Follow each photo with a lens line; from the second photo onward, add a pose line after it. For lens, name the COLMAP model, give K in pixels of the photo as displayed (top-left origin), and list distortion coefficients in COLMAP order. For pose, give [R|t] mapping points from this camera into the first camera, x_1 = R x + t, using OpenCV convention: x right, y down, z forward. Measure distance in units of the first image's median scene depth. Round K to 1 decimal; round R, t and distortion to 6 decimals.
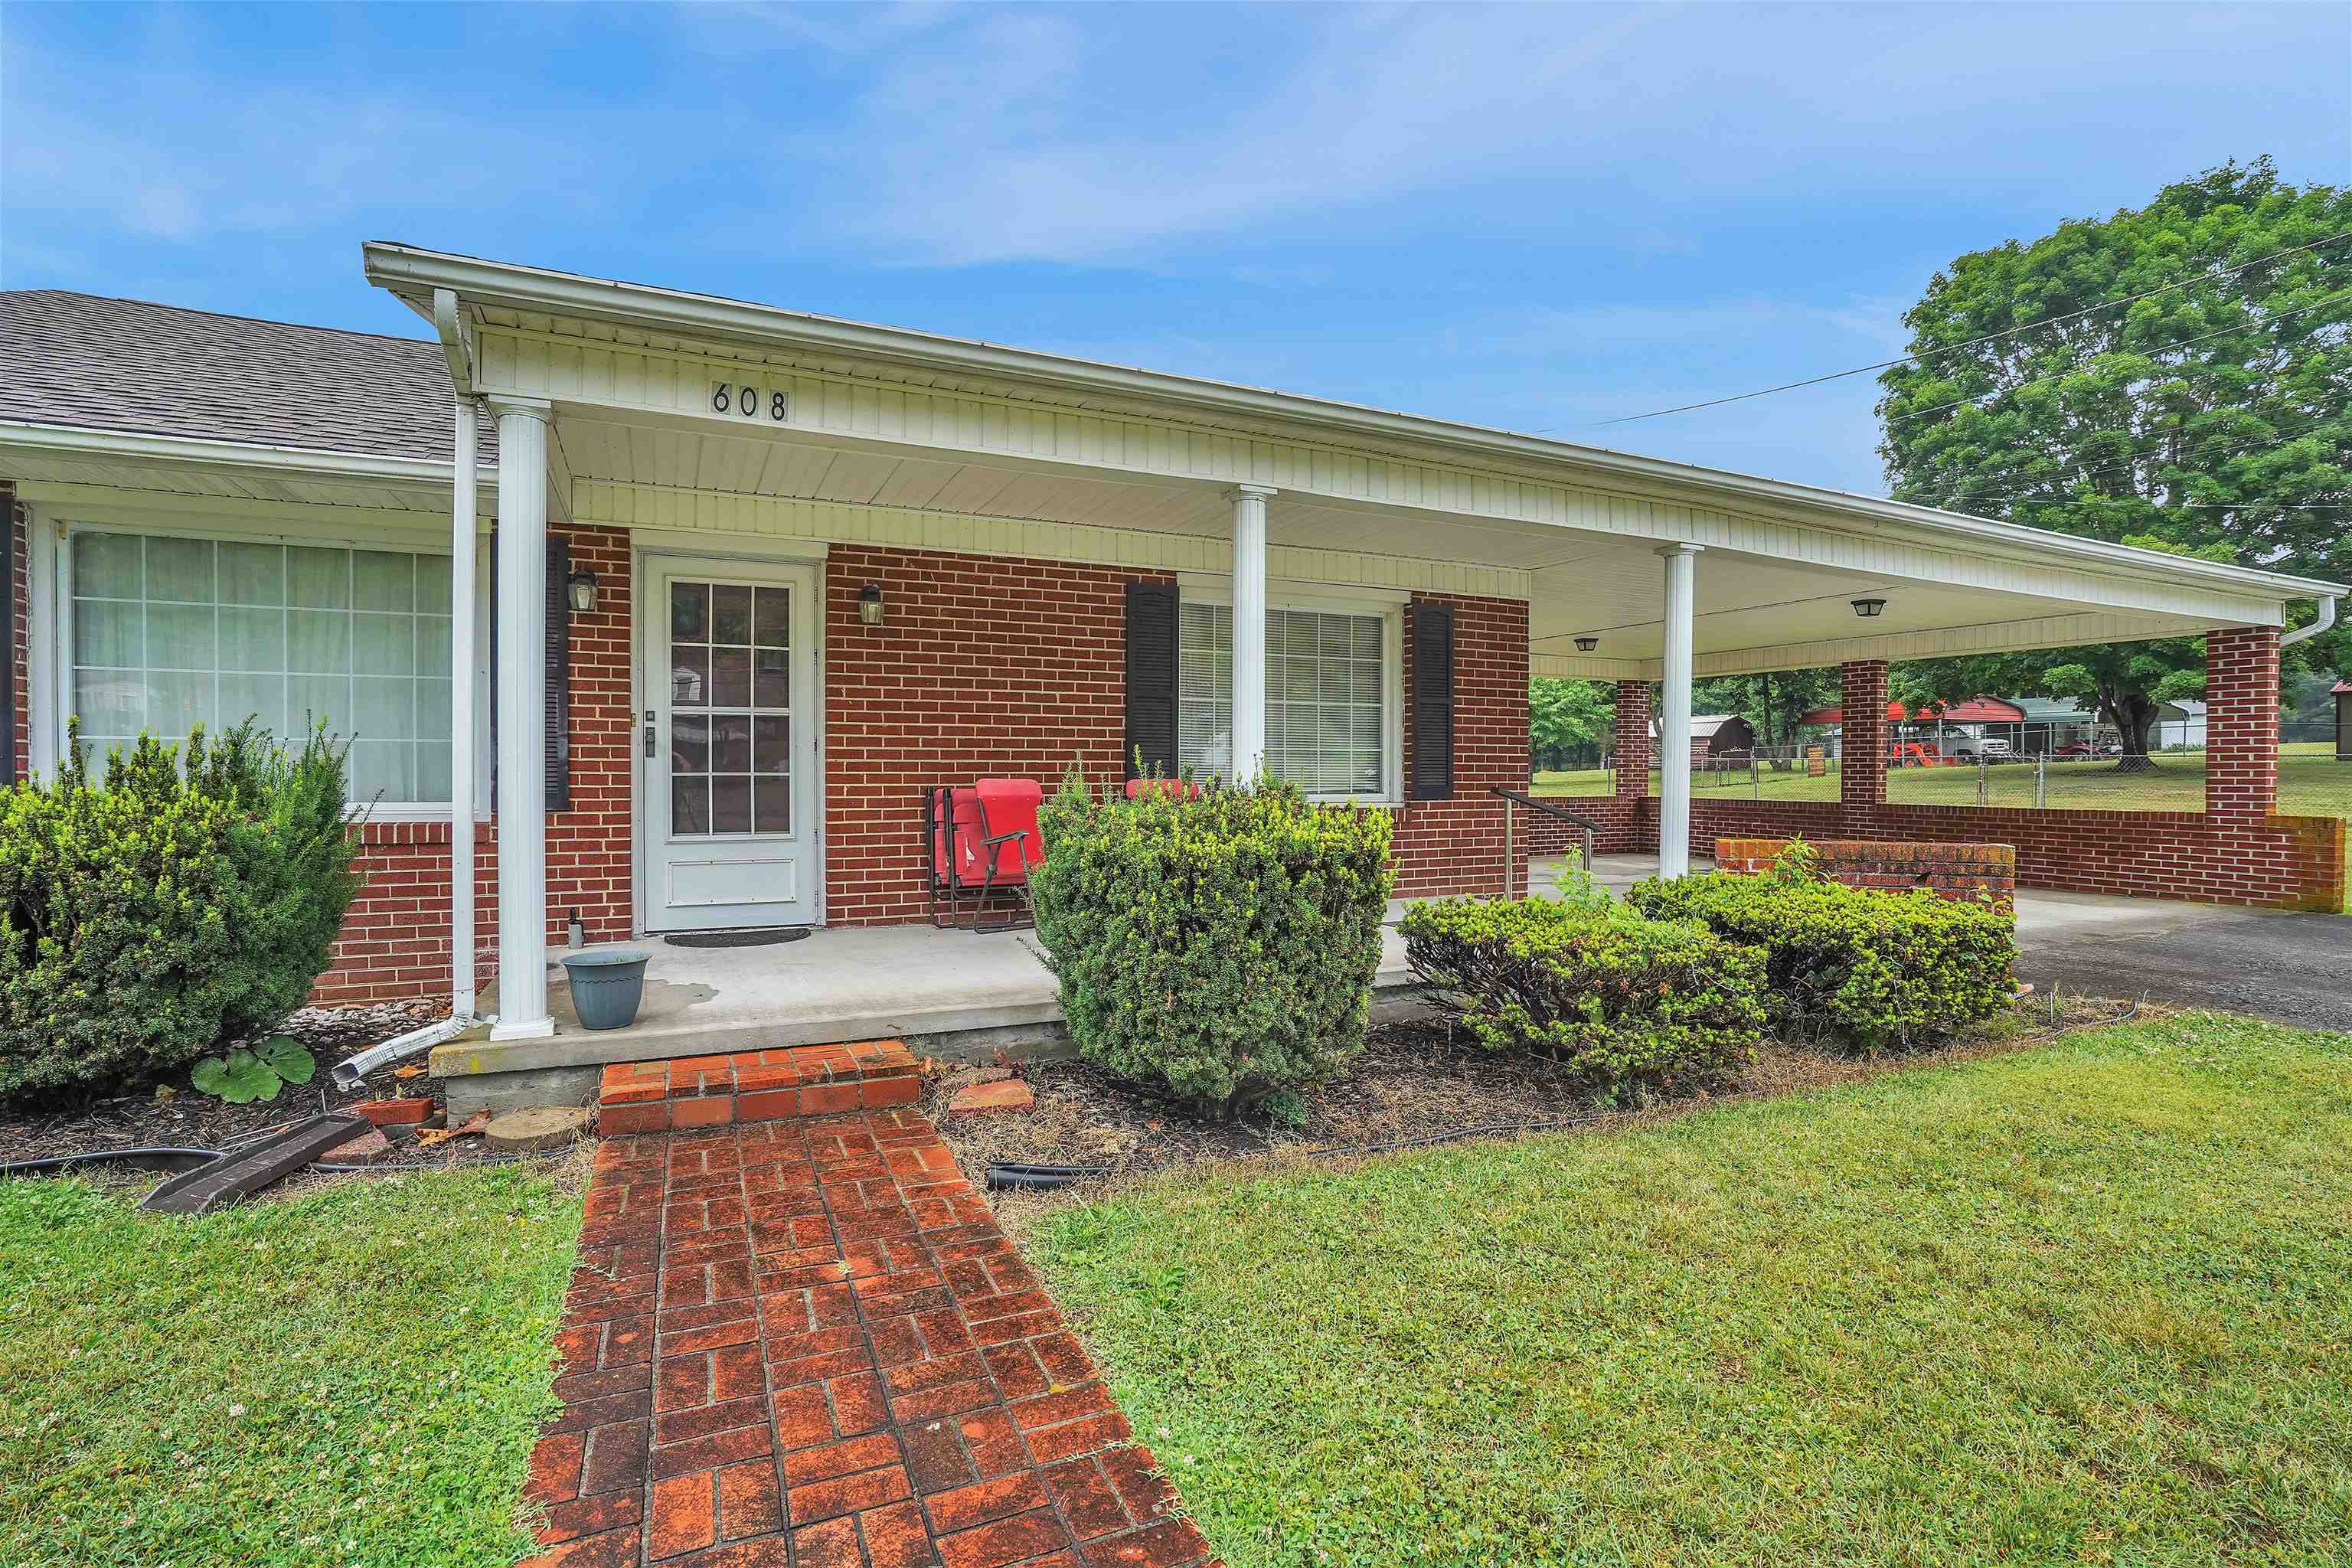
lens RADIAL K [[1090.1, 0, 1176.0], [0, 1090.1, 784.0], [0, 0, 1]] dist [-0.026690, 0.000185]
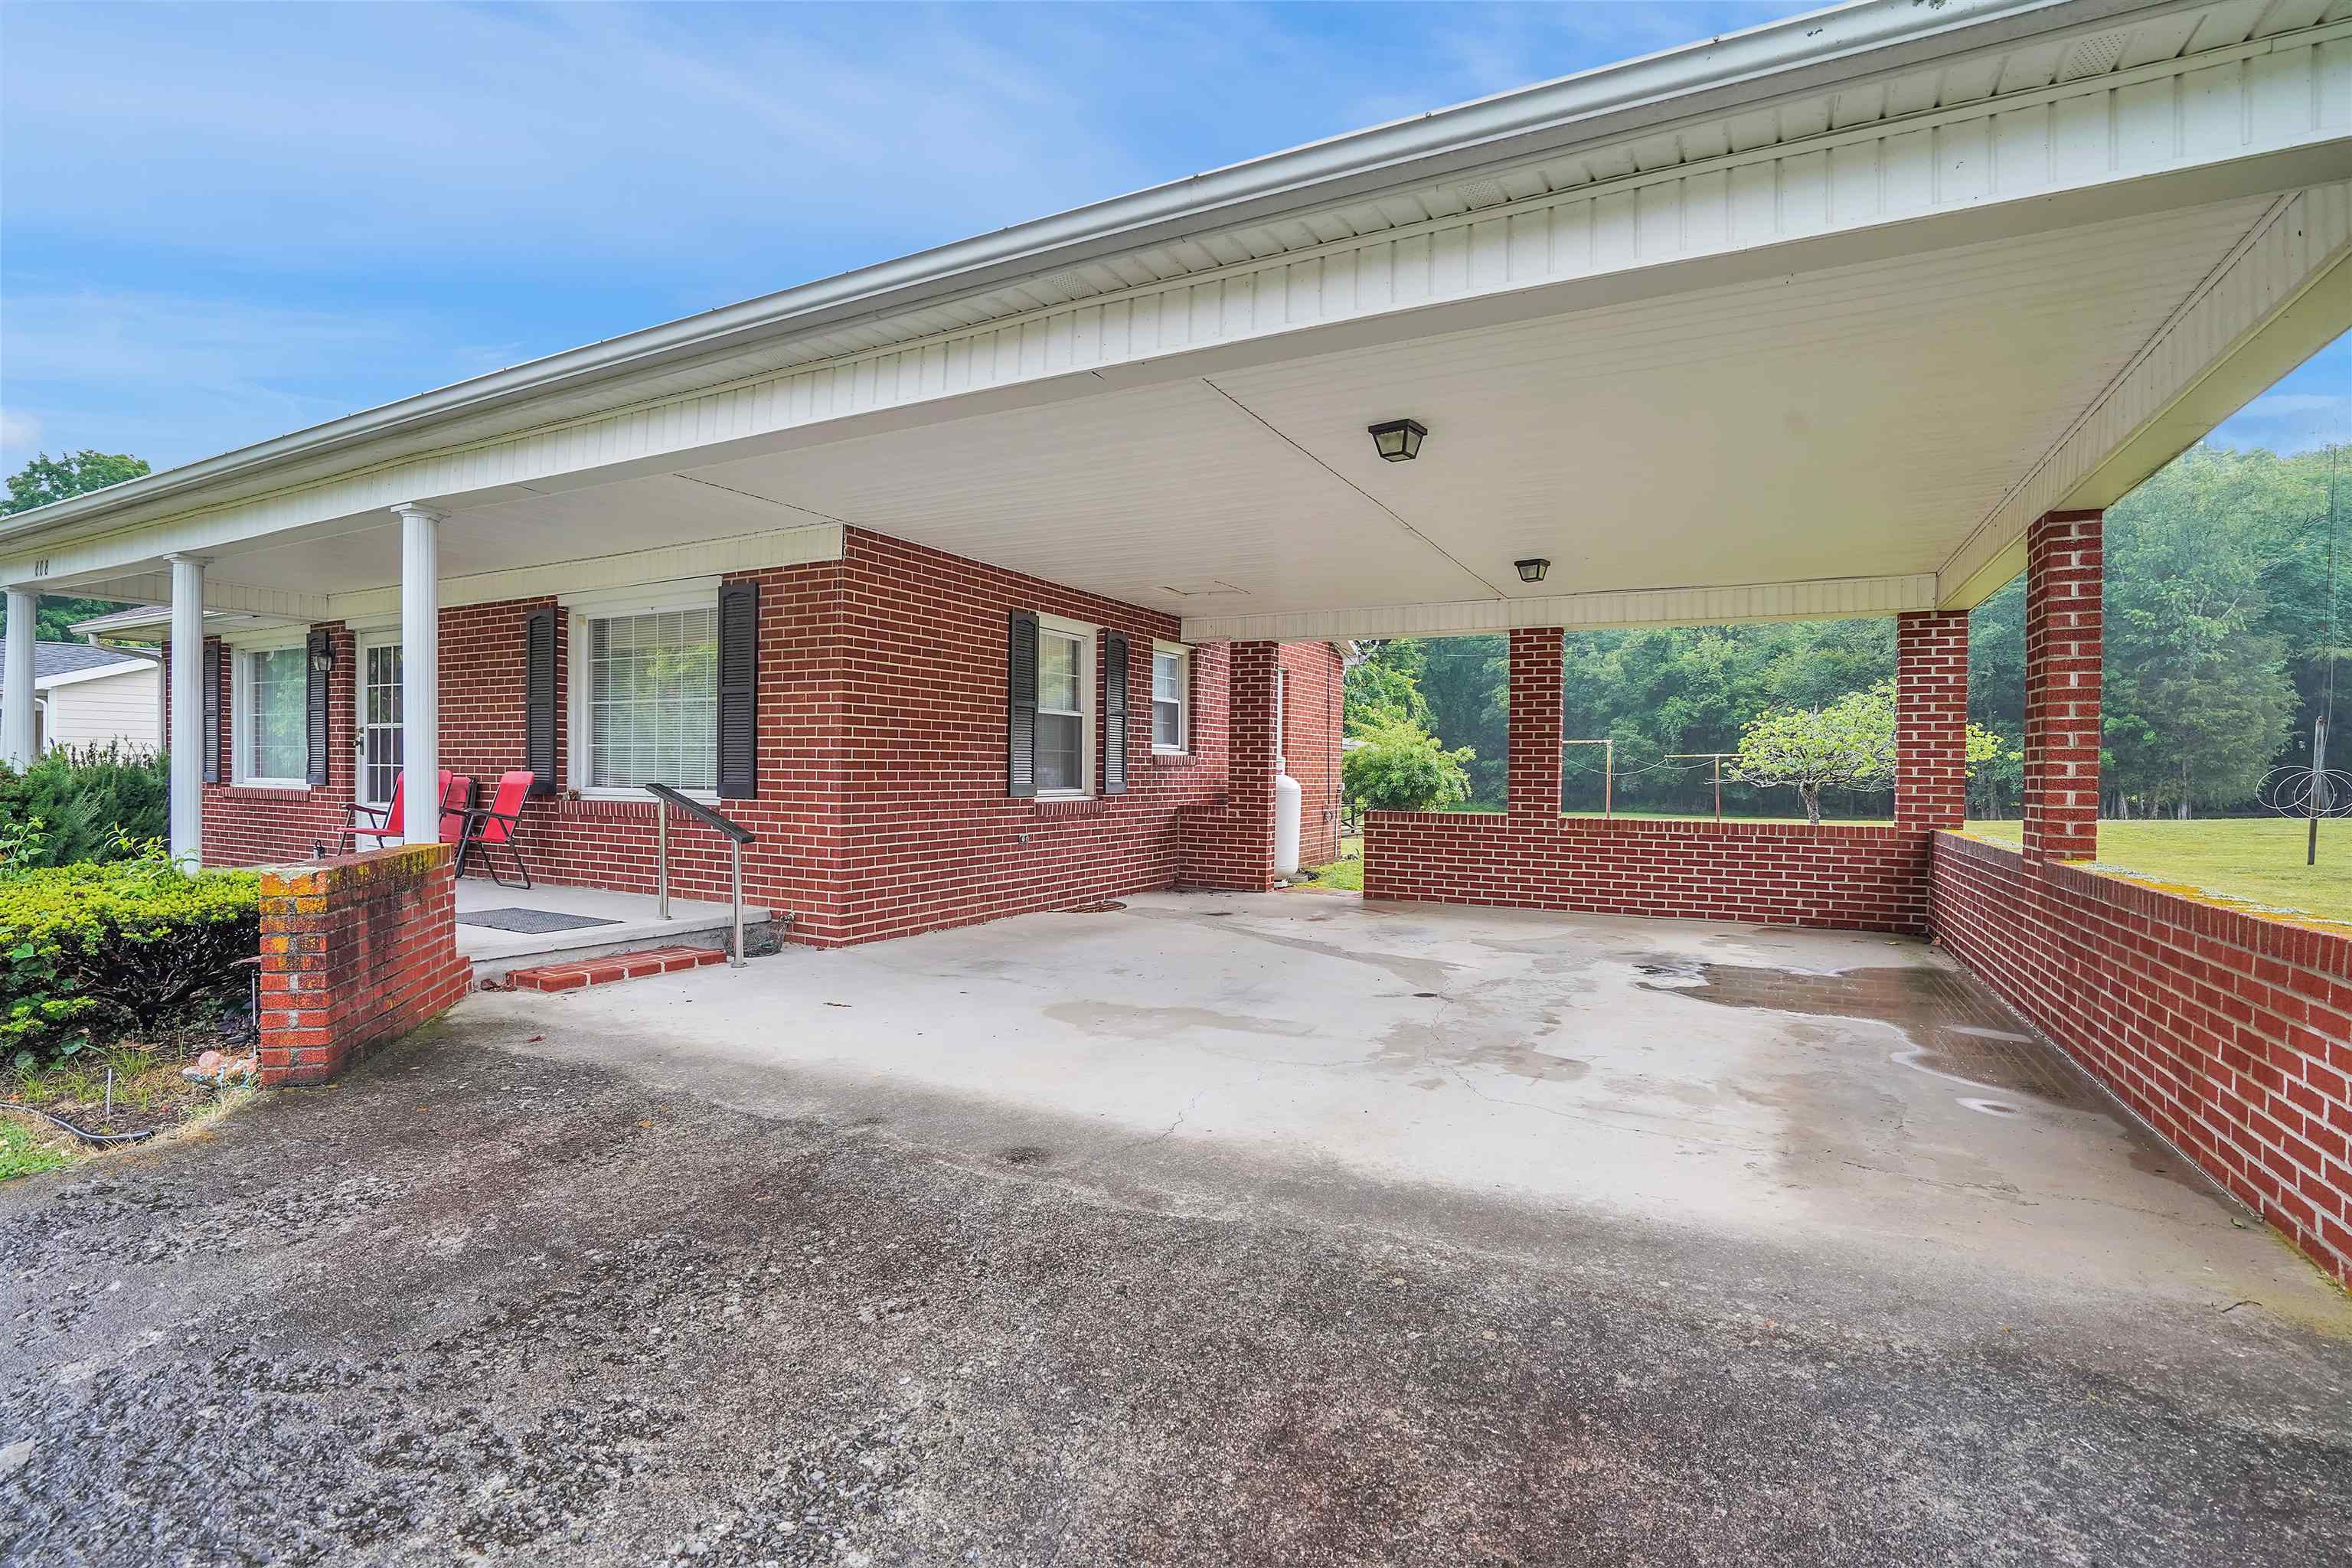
lens RADIAL K [[1090.1, 0, 1176.0], [0, 1090.1, 784.0], [0, 0, 1]] dist [-0.026690, 0.000185]
pose [[0.617887, 0.013661, -0.786149, 1.360012], [-0.018657, 0.999822, 0.002711, -0.008186], [0.786046, 0.012992, 0.618032, 0.836938]]
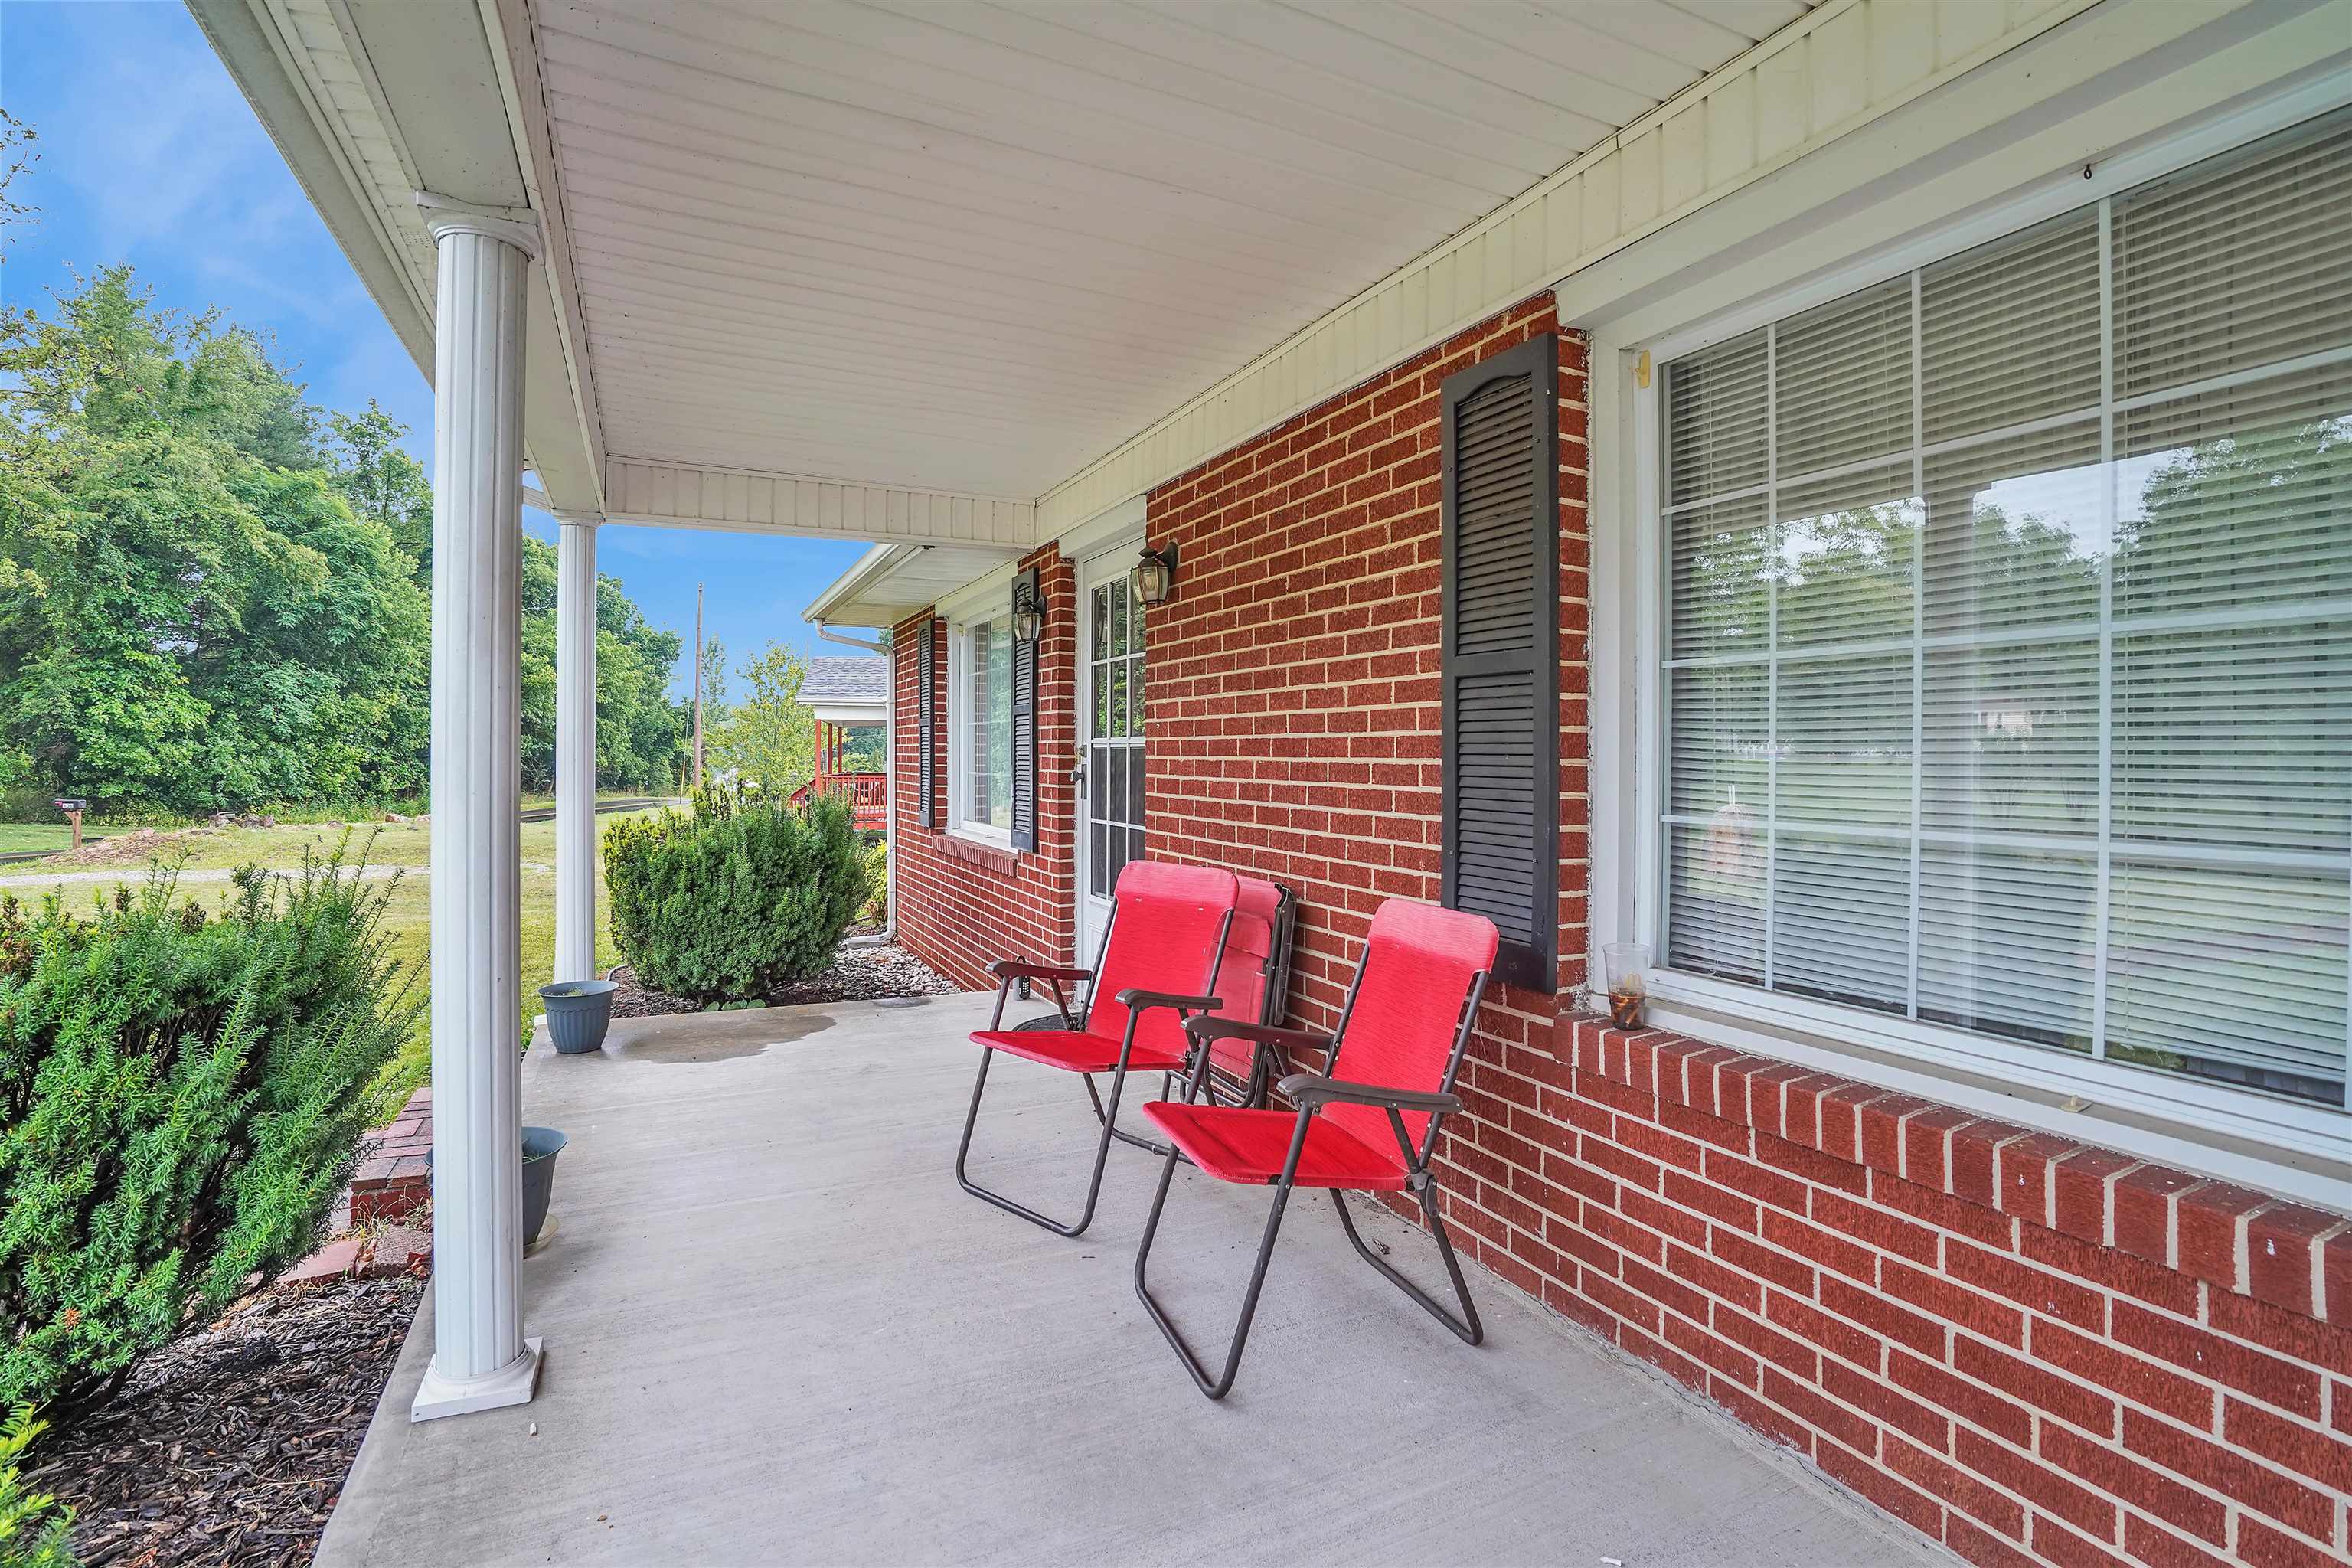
lens RADIAL K [[1115.8, 0, 1176.0], [0, 1115.8, 784.0], [0, 0, 1]] dist [-0.023669, 0.000457]
pose [[0.027852, 0.025086, -0.999297, 0.349659], [-0.015681, 0.999573, 0.024655, -0.051907], [0.999489, 0.014984, 0.028234, 0.907265]]
